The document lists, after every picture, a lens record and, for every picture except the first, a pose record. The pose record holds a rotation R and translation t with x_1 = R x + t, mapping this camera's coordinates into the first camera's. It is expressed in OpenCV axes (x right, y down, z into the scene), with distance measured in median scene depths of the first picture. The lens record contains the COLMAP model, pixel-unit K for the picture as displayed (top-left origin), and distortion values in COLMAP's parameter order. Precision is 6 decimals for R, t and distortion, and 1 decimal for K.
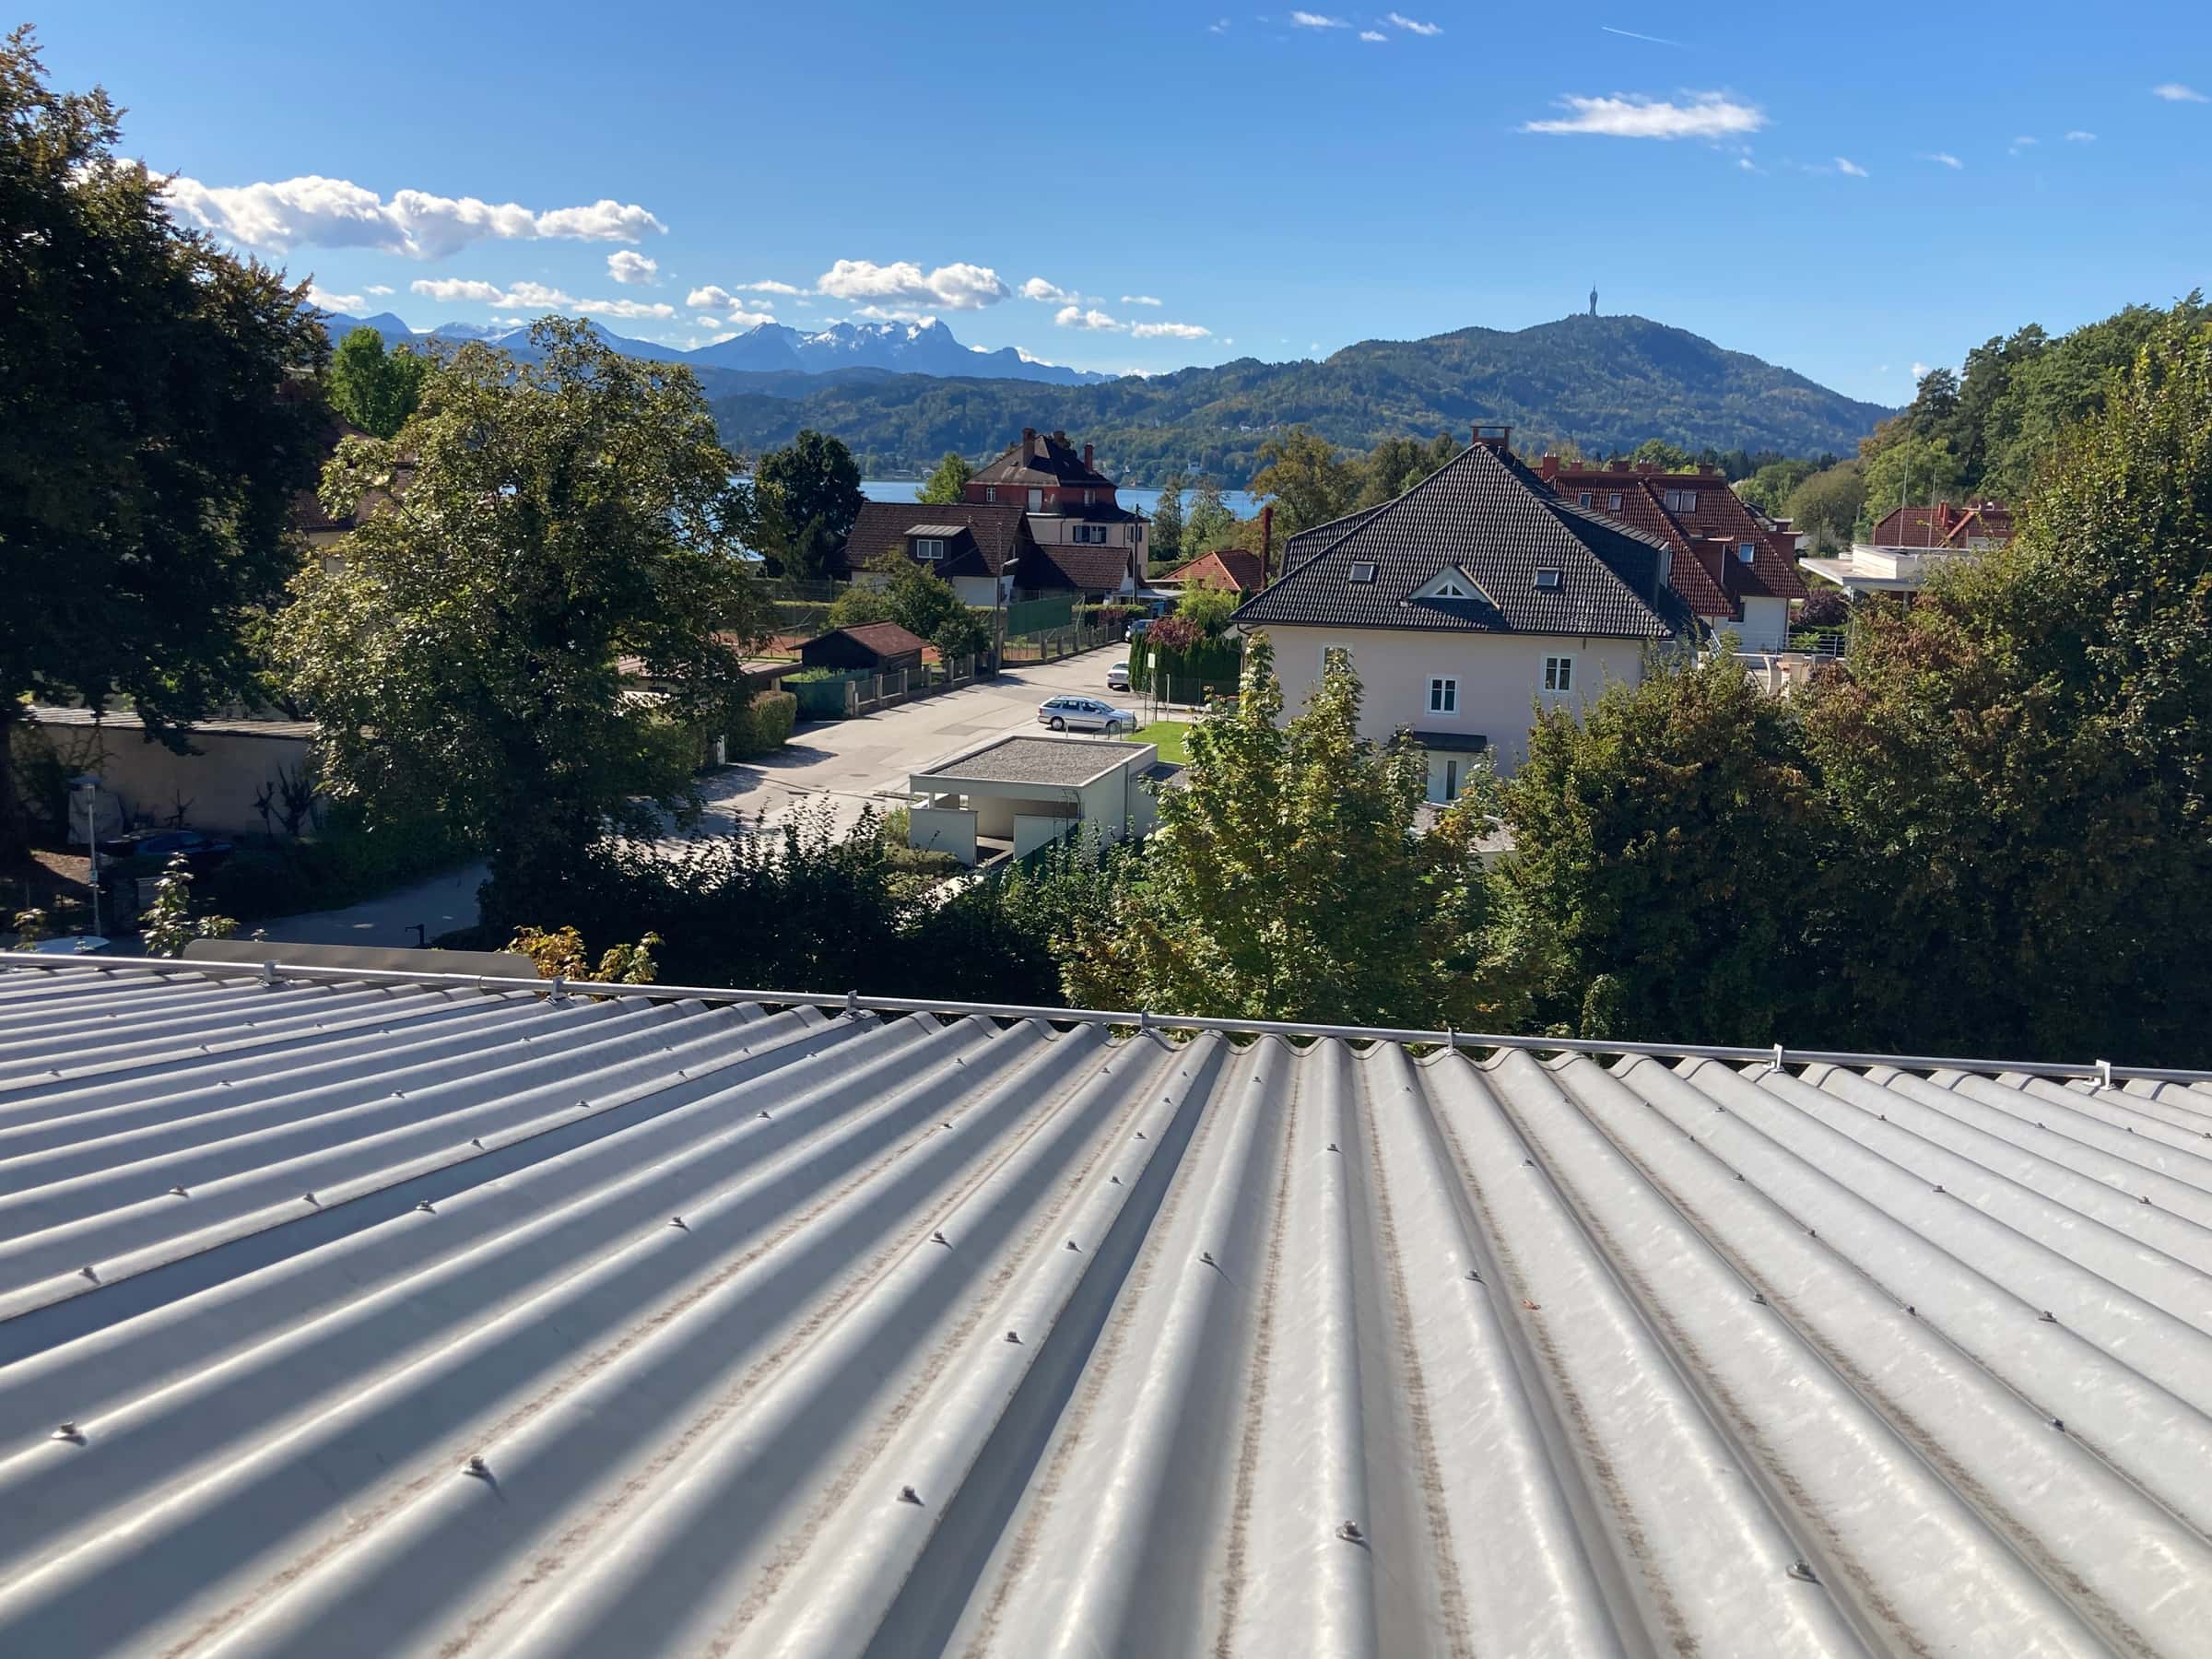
lens RADIAL K [[2040.2, 0, 1117.3], [0, 2040.2, 836.2], [0, 0, 1]] dist [0.032684, 0.000000]
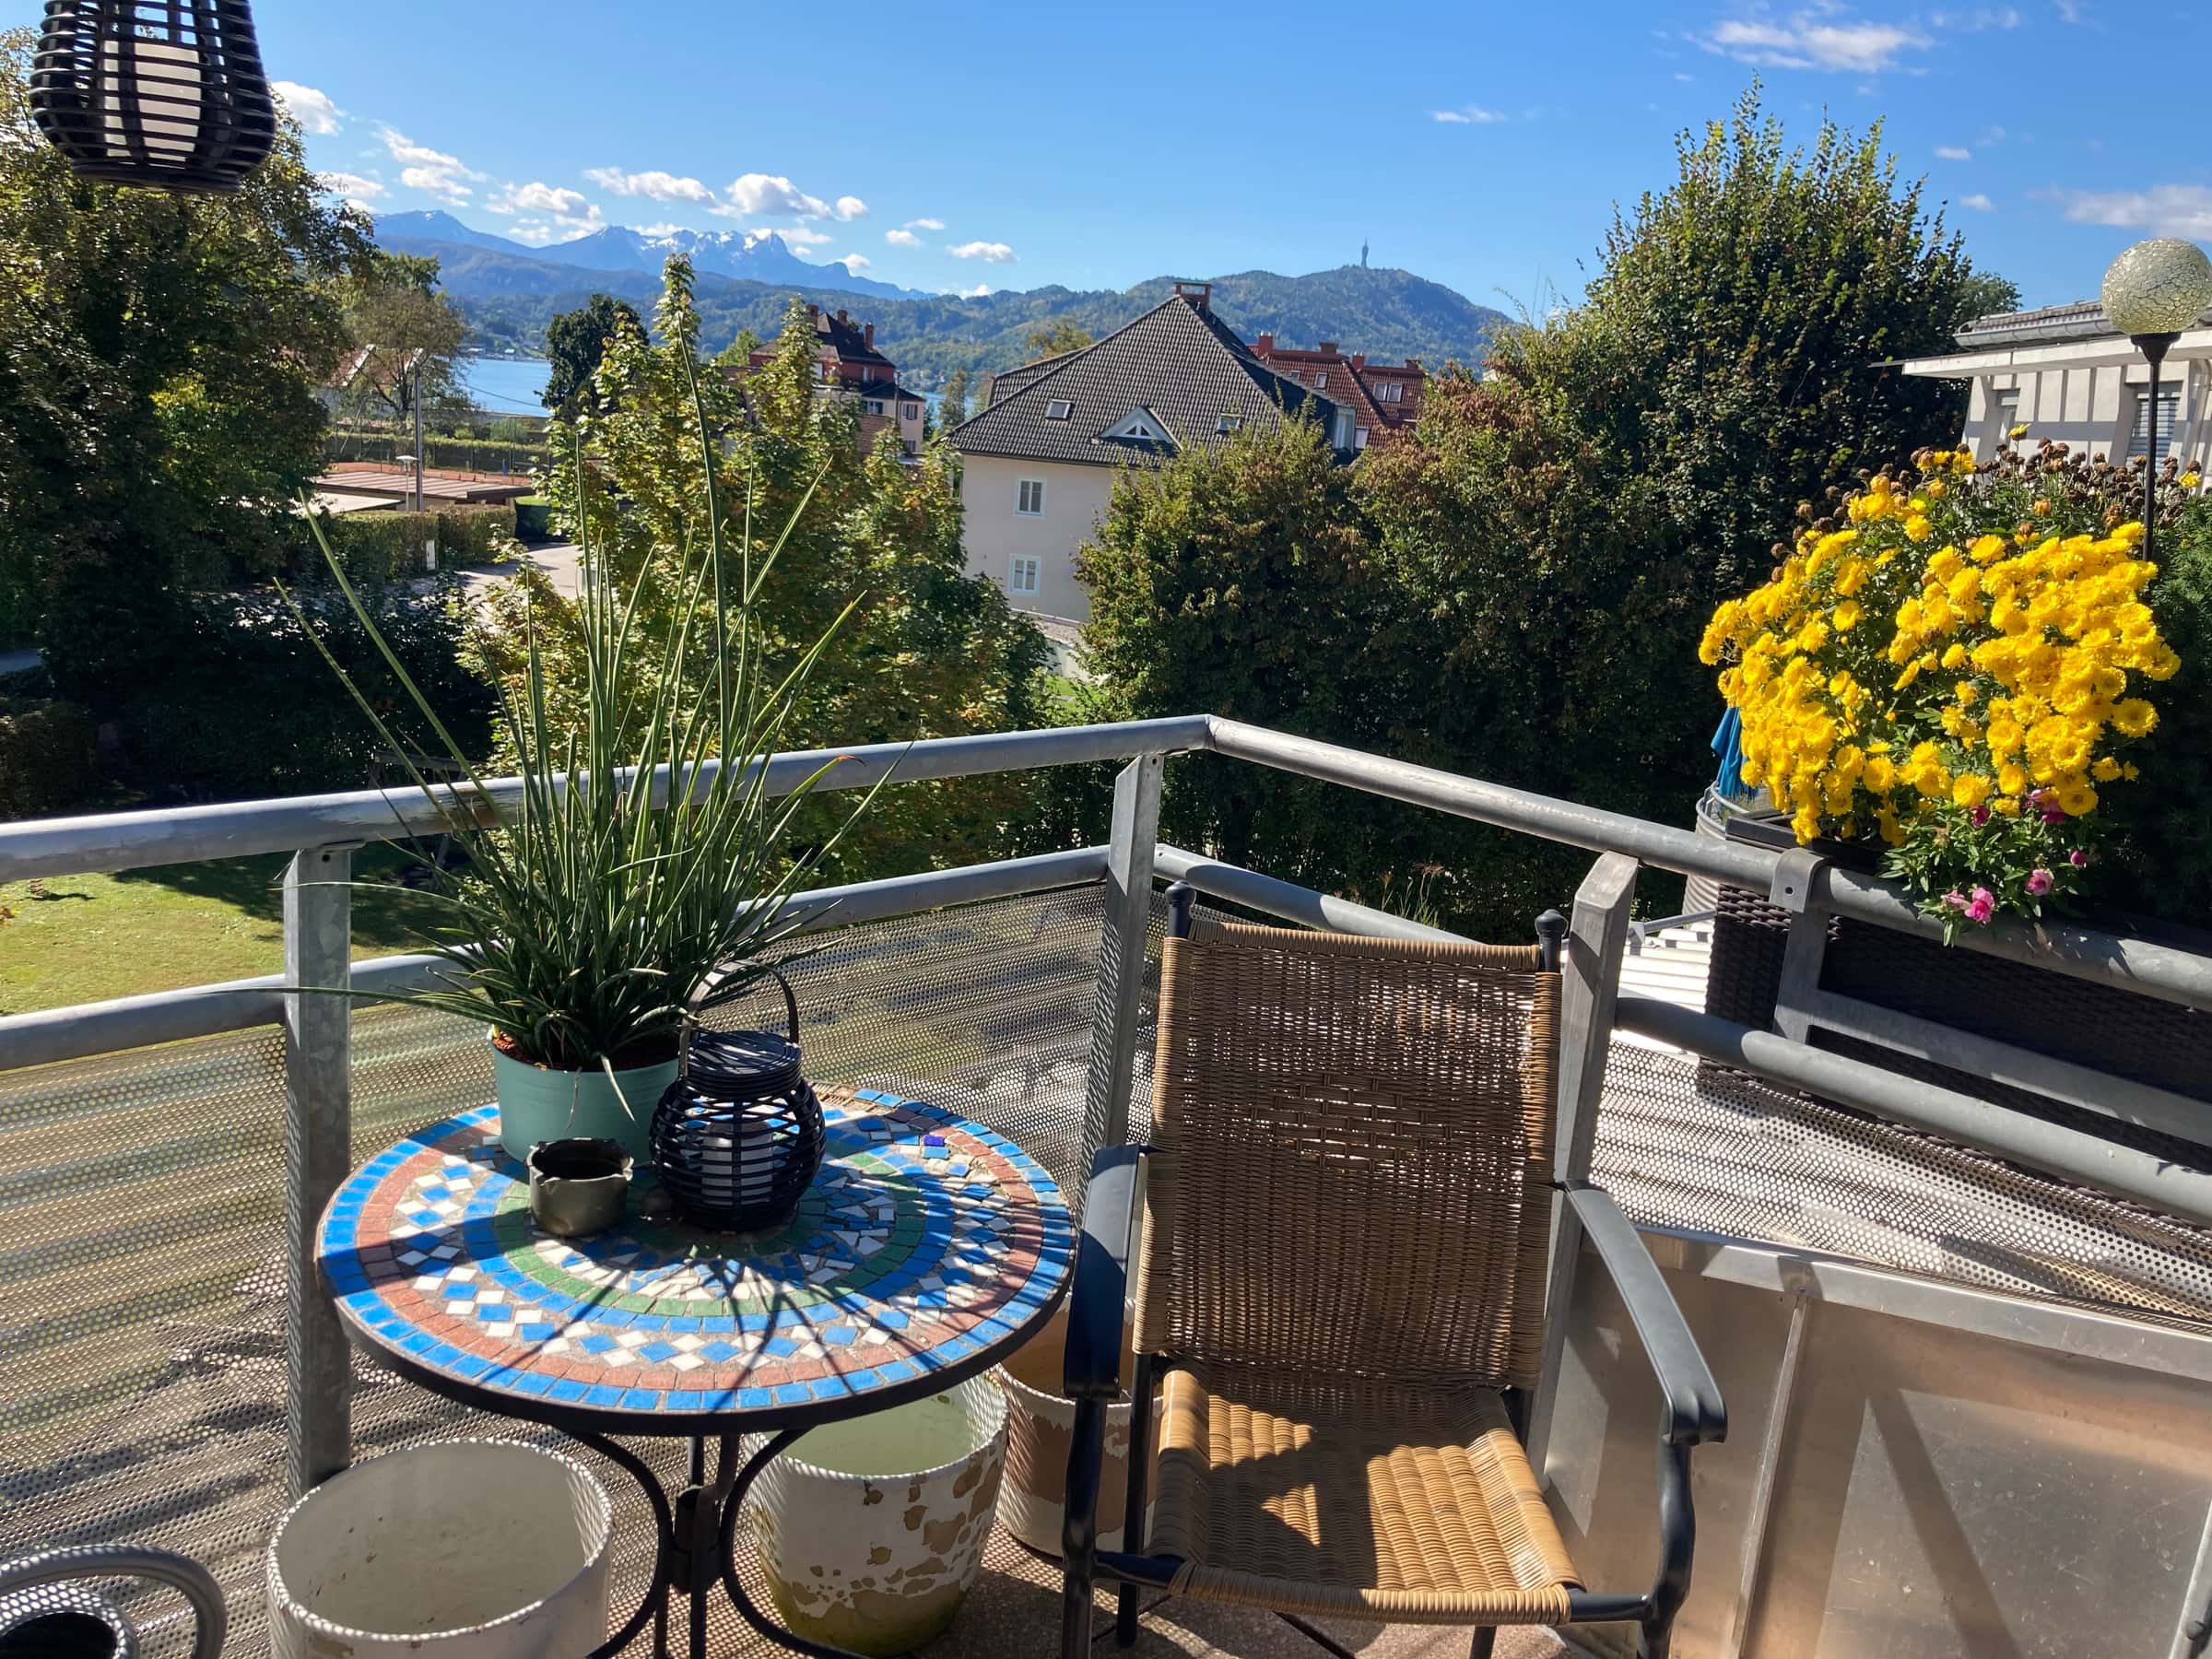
lens RADIAL K [[1812.5, 0, 1091.0], [0, 1812.5, 816.6], [0, 0, 1]] dist [0.025918, -0.014394]
pose [[0.995251, 0.032011, 0.091923, 0.122745], [-0.037020, 0.997891, 0.053321, 0.061035], [-0.090022, -0.056471, 0.994337, 0.128302]]
